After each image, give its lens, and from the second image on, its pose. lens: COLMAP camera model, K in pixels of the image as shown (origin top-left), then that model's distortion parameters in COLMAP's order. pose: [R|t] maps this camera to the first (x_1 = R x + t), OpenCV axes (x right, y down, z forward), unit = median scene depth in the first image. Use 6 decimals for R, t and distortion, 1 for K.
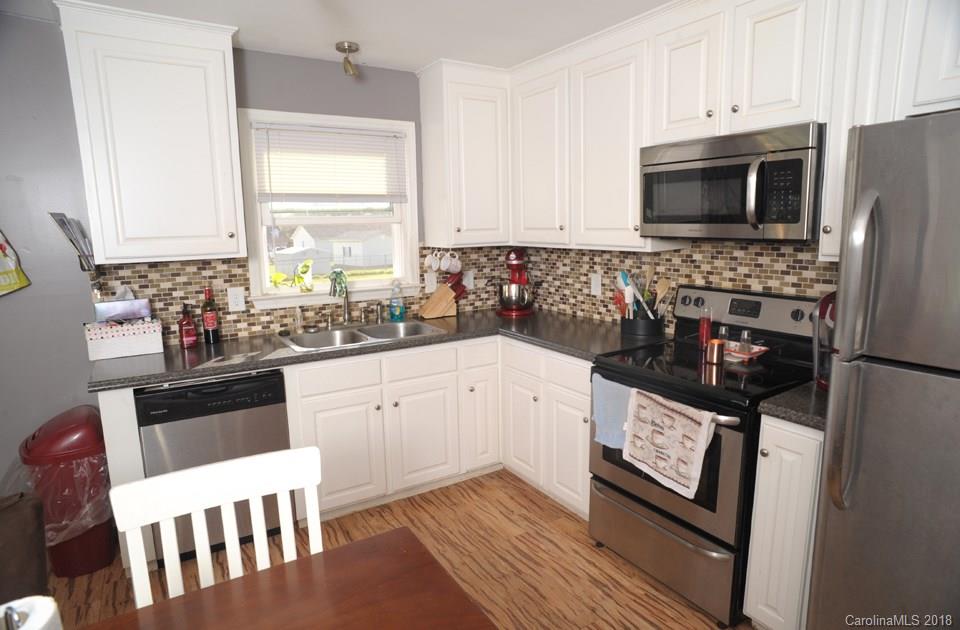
lens RADIAL K [[547.9, 0, 480.0], [0, 547.9, 315.0], [0, 0, 1]] dist [-0.096778, 0.067558]
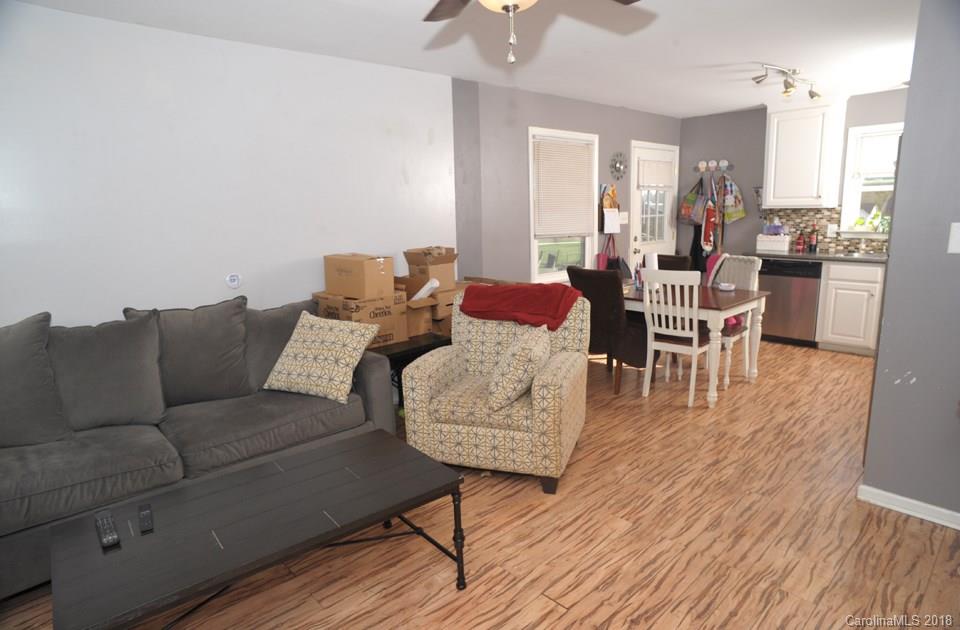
lens RADIAL K [[547.9, 0, 480.0], [0, 547.9, 315.0], [0, 0, 1]] dist [-0.096778, 0.067558]
pose [[0.188457, 0.205195, -0.960406, 1.180843], [-0.138168, 0.973742, 0.180932, 0.092807], [0.972314, 0.098599, 0.211860, -0.578750]]
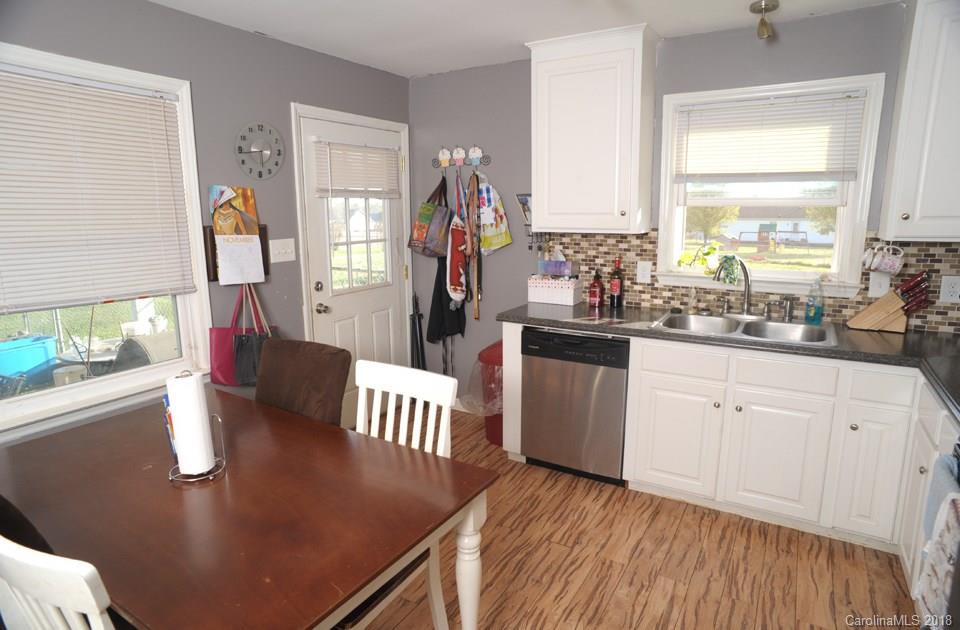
lens RADIAL K [[547.9, 0, 480.0], [0, 547.9, 315.0], [0, 0, 1]] dist [-0.096778, 0.067558]
pose [[0.455170, 0.183656, -0.871258, 0.377399], [-0.146783, 0.980587, 0.130018, -0.038387], [0.878223, 0.068705, 0.473291, 0.188655]]
